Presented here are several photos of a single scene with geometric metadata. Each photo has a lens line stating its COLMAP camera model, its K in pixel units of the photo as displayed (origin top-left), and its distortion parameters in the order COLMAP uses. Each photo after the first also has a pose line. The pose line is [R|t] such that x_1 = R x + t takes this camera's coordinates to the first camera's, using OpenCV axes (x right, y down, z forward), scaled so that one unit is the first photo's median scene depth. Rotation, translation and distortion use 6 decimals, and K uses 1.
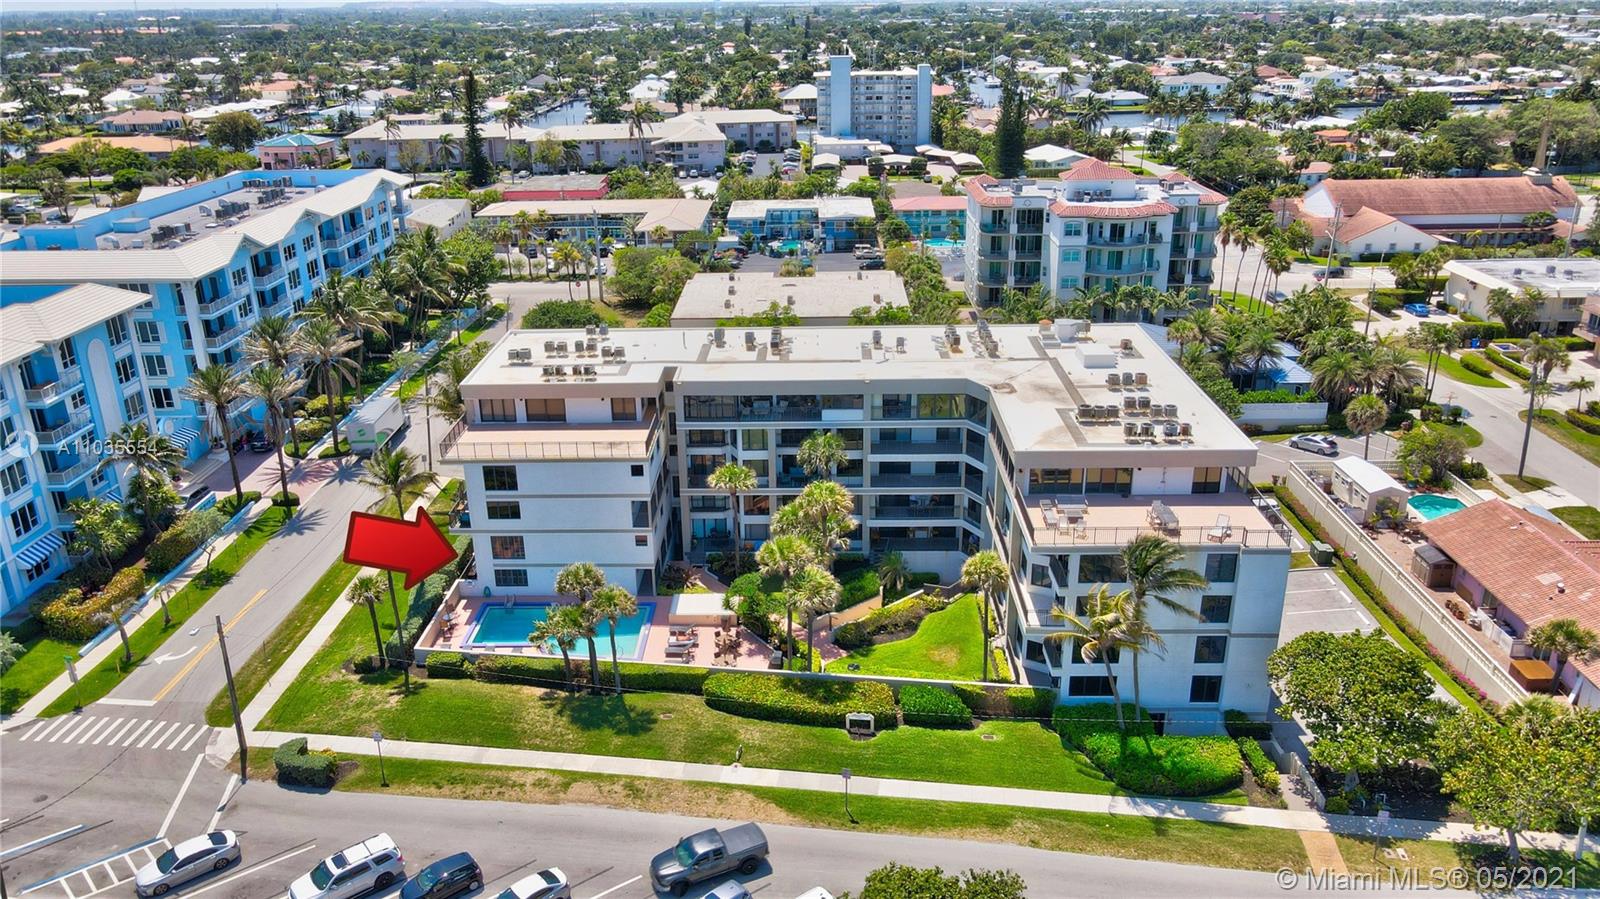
lens RADIAL K [[1187.3, 0, 781.2], [0, 1187.3, 460.3], [0, 0, 1]] dist [-0.009860, 0.038283]
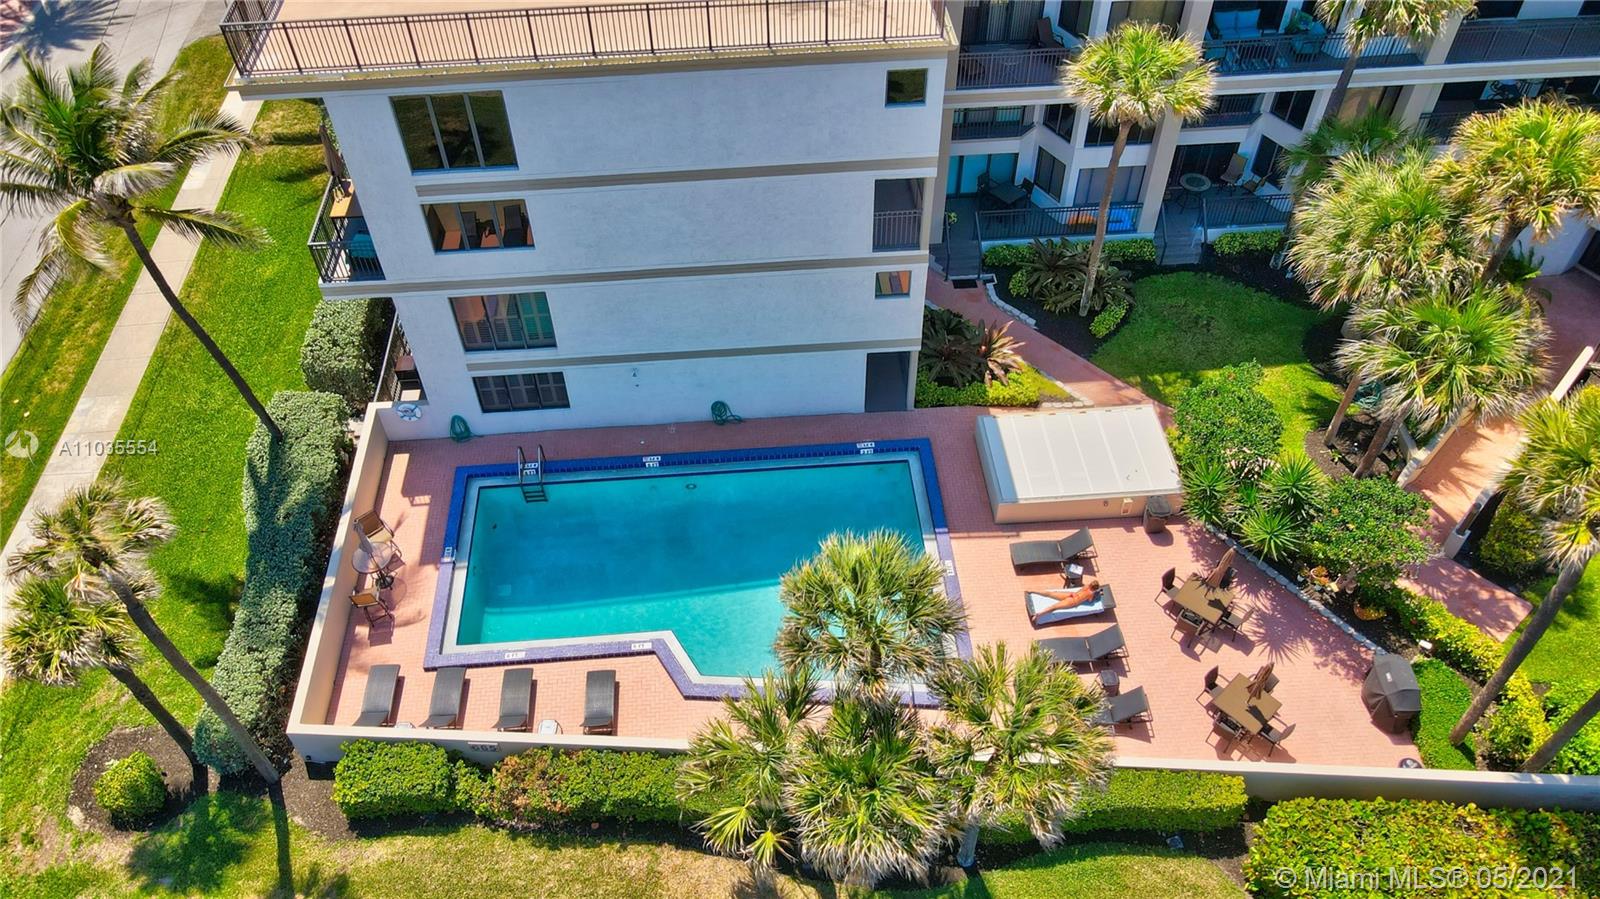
lens RADIAL K [[1187.3, 0, 787.6], [0, 1187.3, 458.1], [0, 0, 1]] dist [-0.009860, 0.038283]
pose [[0.995724, -0.070151, 0.060096, -0.165870], [0.036633, 0.897122, 0.440261, -0.038885], [-0.084799, -0.436177, 0.895856, 0.644573]]
